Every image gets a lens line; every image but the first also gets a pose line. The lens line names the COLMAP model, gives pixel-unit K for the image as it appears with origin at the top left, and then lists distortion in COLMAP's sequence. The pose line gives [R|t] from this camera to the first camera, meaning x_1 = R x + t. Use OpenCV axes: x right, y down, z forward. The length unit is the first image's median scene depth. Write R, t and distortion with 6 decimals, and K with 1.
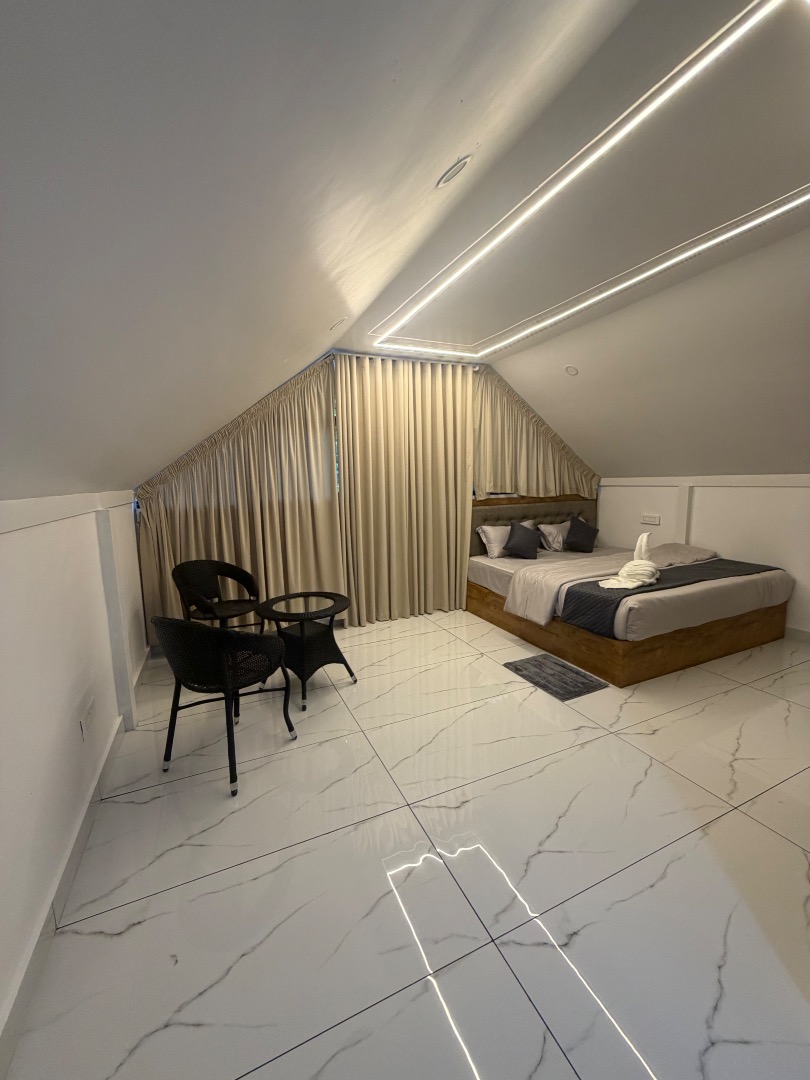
lens RADIAL K [[435.0, 0, 405.0], [0, 435.0, 540.0], [0, 0, 1]] dist [-0.001435, 0.000004]
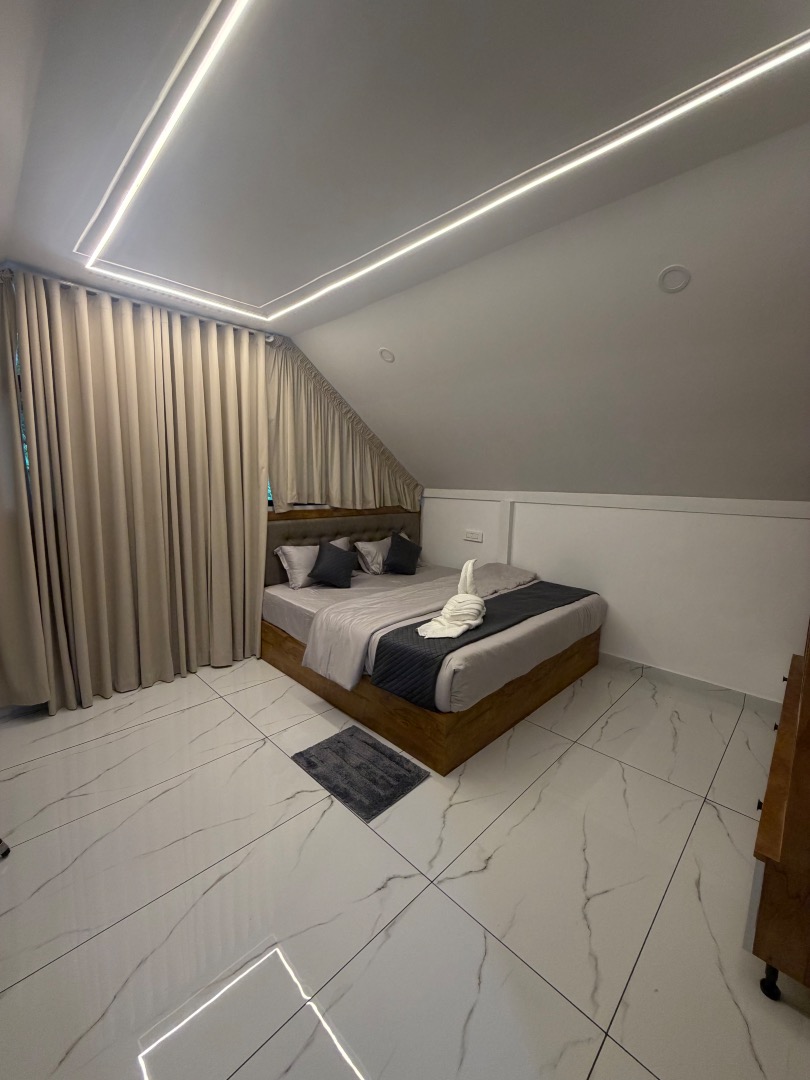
lens RADIAL K [[435.0, 0, 405.0], [0, 435.0, 540.0], [0, 0, 1]] dist [-0.001435, 0.000004]
pose [[0.933715, -0.007804, 0.357933, 0.112096], [0.008454, 0.999964, -0.000252, -0.044166], [-0.357918, 0.003261, 0.933747, 0.215669]]
